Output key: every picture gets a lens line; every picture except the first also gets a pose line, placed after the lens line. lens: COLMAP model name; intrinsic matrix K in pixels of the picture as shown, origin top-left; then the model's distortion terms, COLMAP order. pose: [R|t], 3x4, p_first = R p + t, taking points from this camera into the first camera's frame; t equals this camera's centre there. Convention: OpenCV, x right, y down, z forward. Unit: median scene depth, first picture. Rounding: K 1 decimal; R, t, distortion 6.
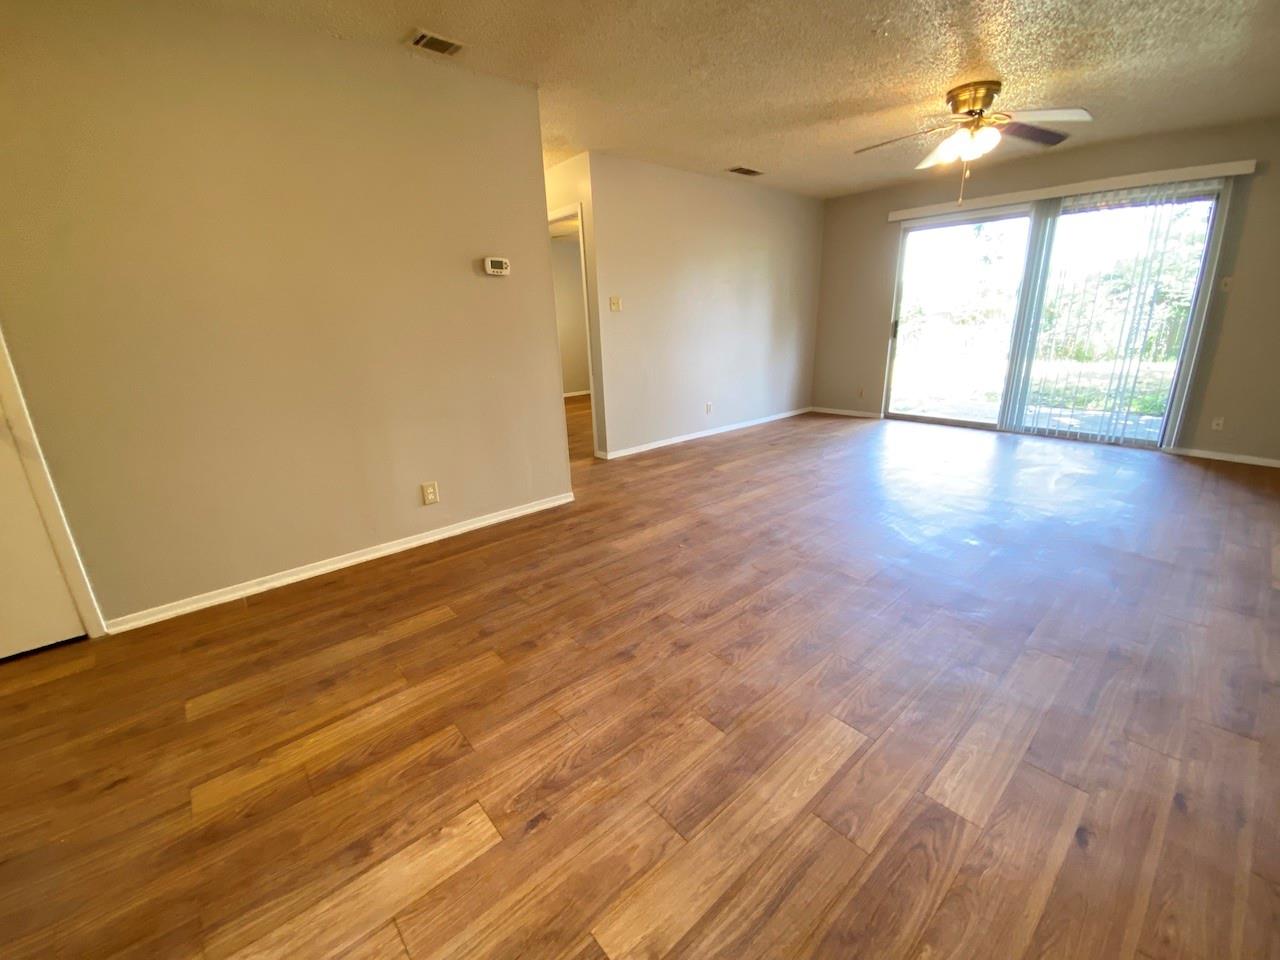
lens RADIAL K [[536.4, 0, 640.0], [0, 536.4, 480.0], [0, 0, 1]] dist [0.018251, -0.016127]
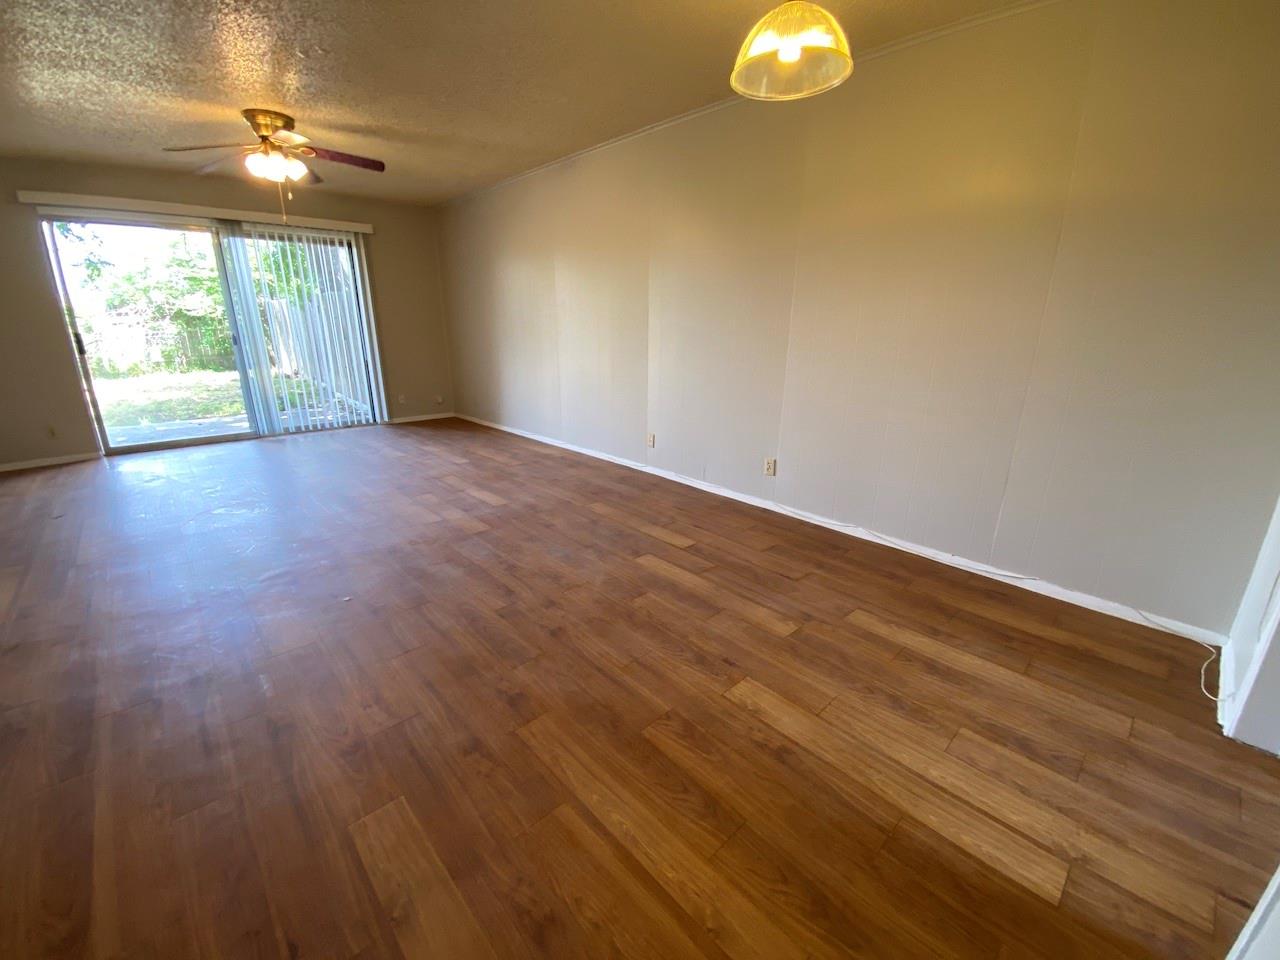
lens RADIAL K [[504.6, 0, 640.0], [0, 504.6, 480.0], [0, 0, 1]] dist [0.047748, -0.023656]
pose [[-0.039321, -0.266379, 0.963066, -1.065945], [0.286196, 0.920430, 0.266271, -0.206560], [-0.957364, 0.286095, 0.040045, 0.795830]]
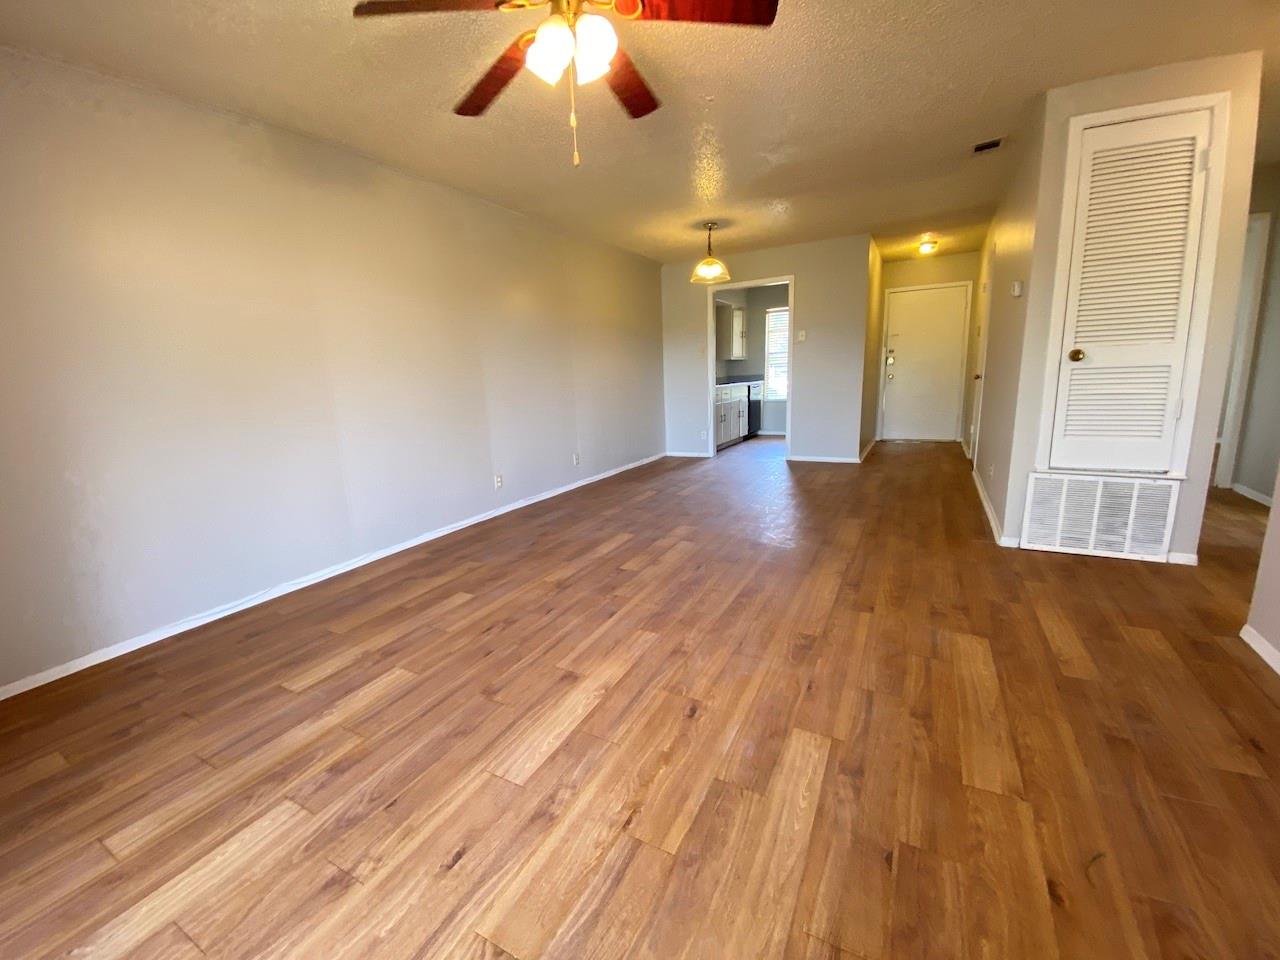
lens RADIAL K [[536.4, 0, 640.0], [0, 536.4, 480.0], [0, 0, 1]] dist [0.018251, -0.016127]
pose [[-0.932907, 0.140879, -0.331419, 1.441777], [-0.033110, 0.882851, 0.468484, -0.933219], [0.358593, 0.448025, -0.818953, 3.062613]]
